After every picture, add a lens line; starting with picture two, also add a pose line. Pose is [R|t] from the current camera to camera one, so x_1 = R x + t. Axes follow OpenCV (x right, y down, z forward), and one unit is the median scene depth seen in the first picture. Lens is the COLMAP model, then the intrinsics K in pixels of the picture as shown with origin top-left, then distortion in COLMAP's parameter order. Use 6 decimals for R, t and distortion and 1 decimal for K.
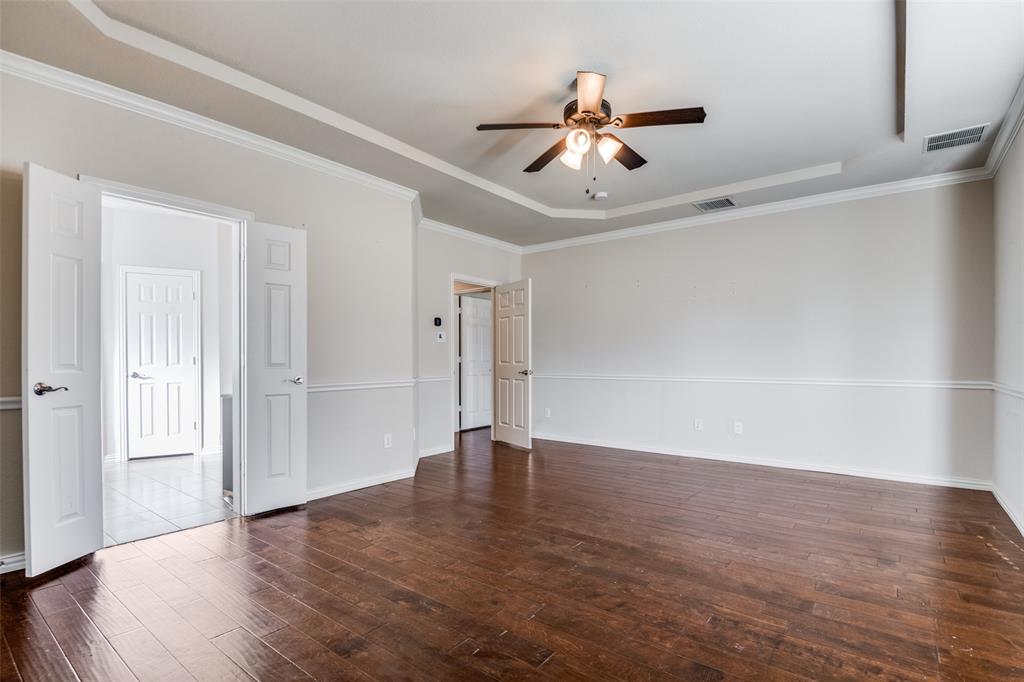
lens RADIAL K [[494.7, 0, 516.4], [0, 494.7, 361.2], [0, 0, 1]] dist [0.002778, -0.017882]
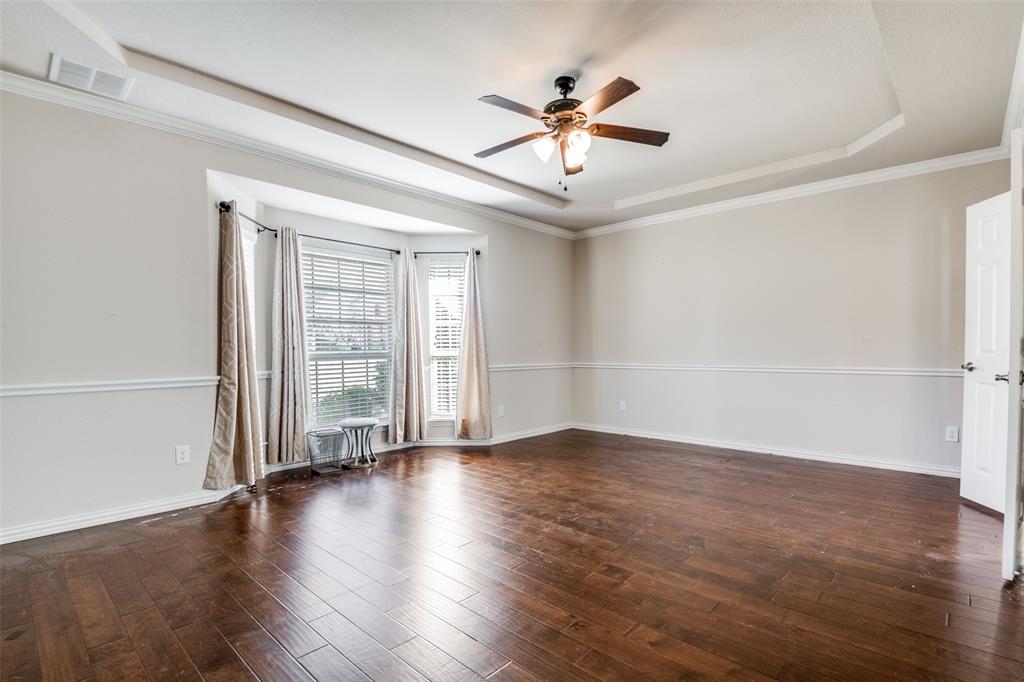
lens RADIAL K [[494.7, 0, 516.4], [0, 494.7, 361.2], [0, 0, 1]] dist [0.002778, -0.017882]
pose [[-0.996016, 0.007303, 0.088870, 0.159030], [0.009305, 0.999712, 0.022141, -0.001244], [-0.088682, 0.022880, -0.995797, 2.115428]]
